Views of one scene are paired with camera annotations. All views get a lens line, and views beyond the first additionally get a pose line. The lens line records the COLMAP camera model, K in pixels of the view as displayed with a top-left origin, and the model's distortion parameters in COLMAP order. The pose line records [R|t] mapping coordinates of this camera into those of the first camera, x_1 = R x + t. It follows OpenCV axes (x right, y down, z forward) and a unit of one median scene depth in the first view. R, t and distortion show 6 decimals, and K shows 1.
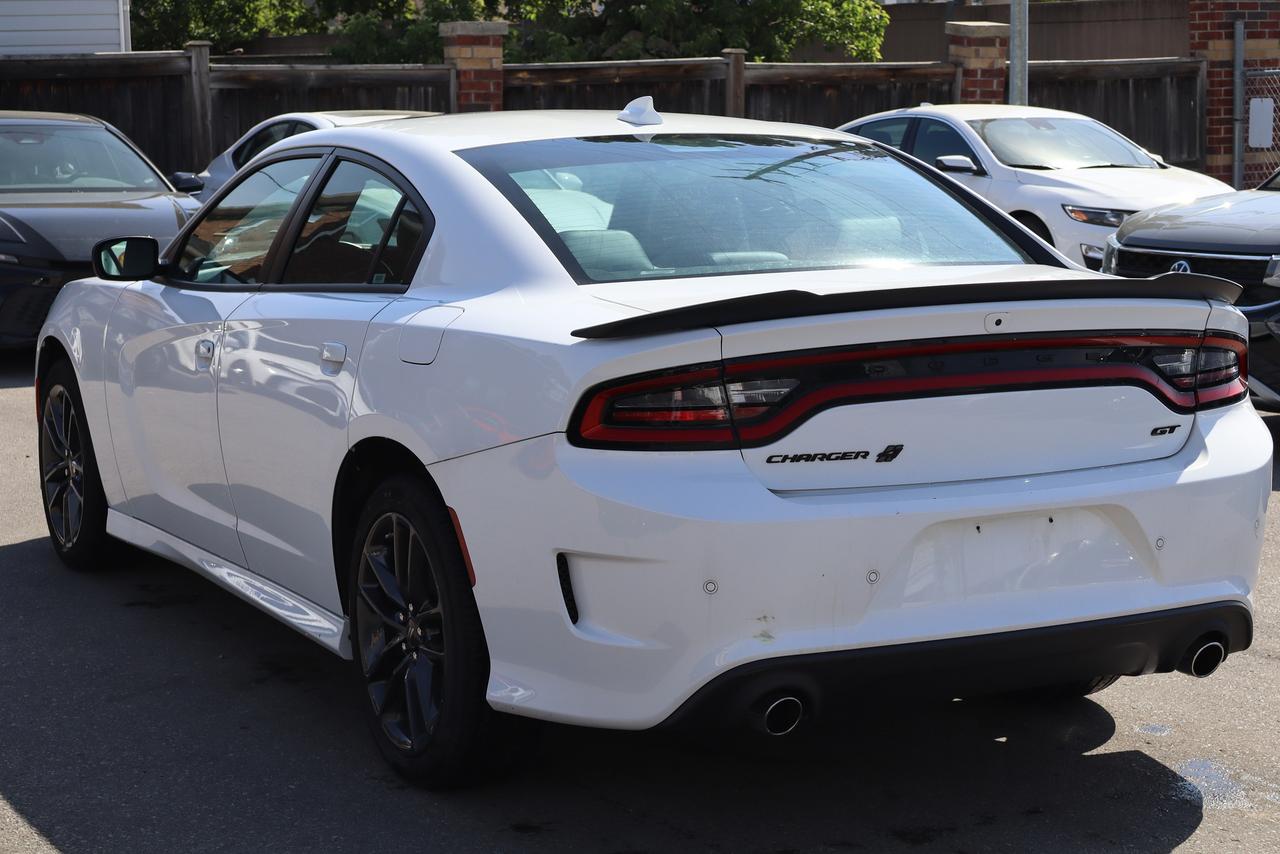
lens RADIAL K [[2561.2, 0, 637.0], [0, 2561.2, 428.2], [0, 0, 1]] dist [-0.002654, 0.000000]
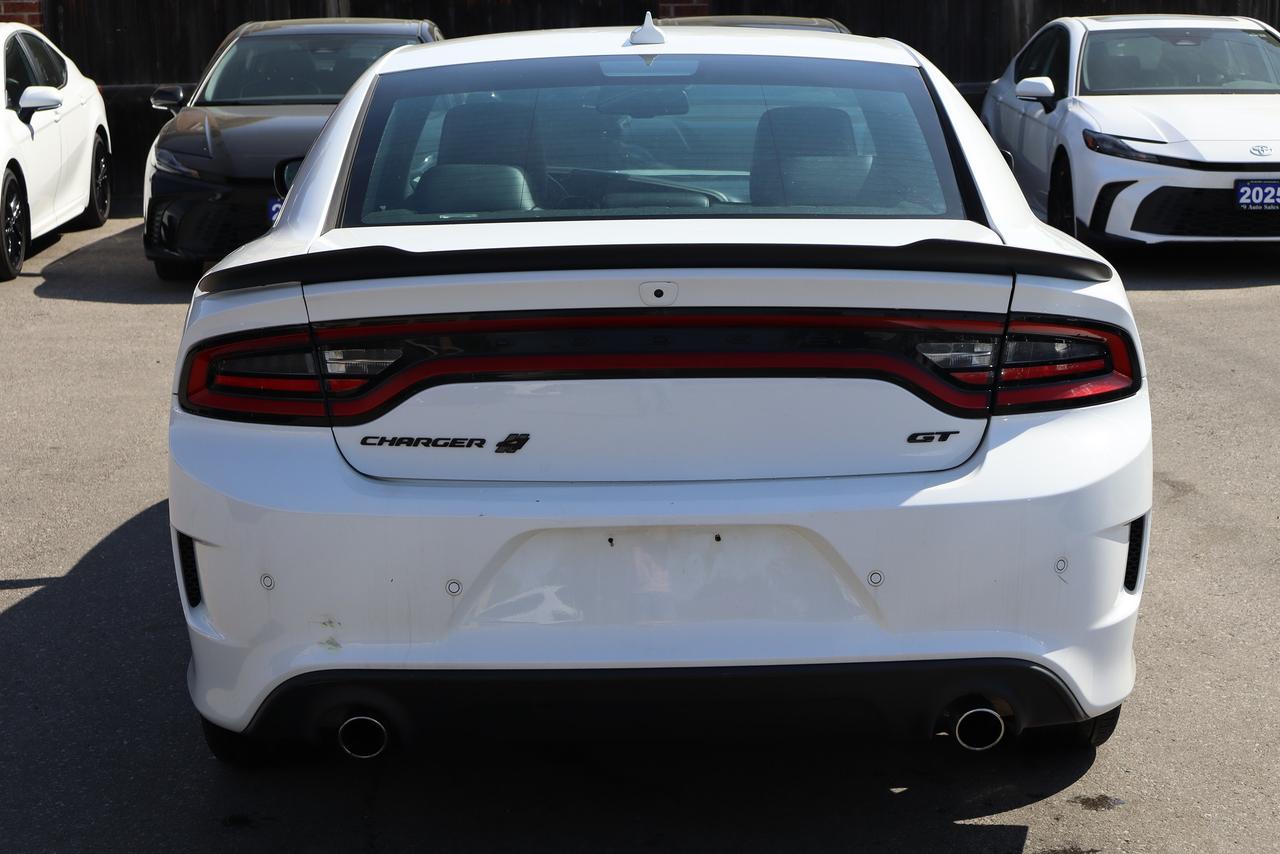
lens RADIAL K [[2561.2, 0, 648.2], [0, 2561.2, 428.6], [0, 0, 1]] dist [-0.002654, 0.000000]
pose [[0.897690, 0.069986, -0.435033, 0.508889], [-0.052774, 0.997276, 0.051539, -0.041100], [0.437455, -0.023307, 0.898938, 0.263394]]
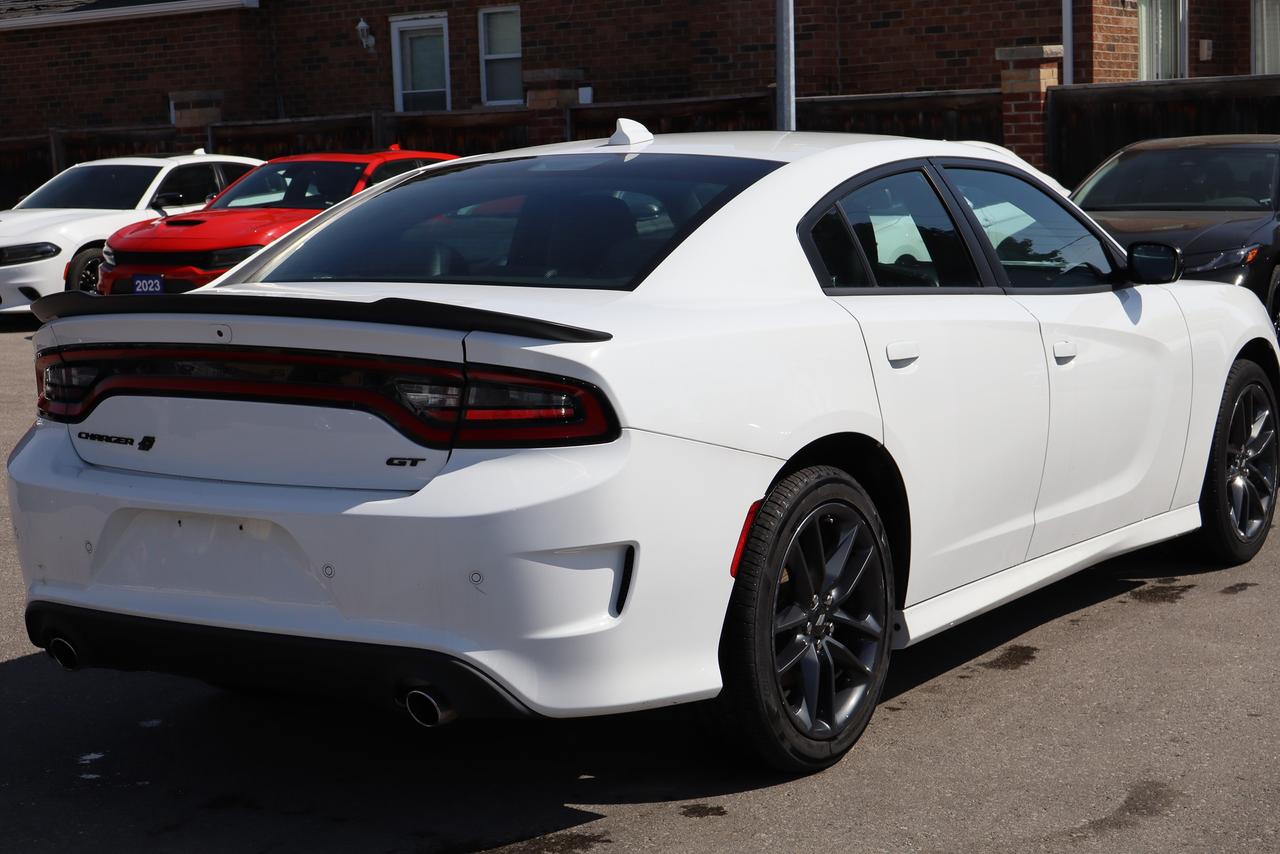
lens RADIAL K [[2242.7, 0, 635.8], [0, 2242.7, 424.6], [0, 0, 1]] dist [0.014943, 0.000000]
pose [[0.497016, 0.102107, -0.861713, 1.048106], [-0.095311, 0.993468, 0.062745, -0.079979], [0.862491, 0.050946, 0.503502, 0.697844]]
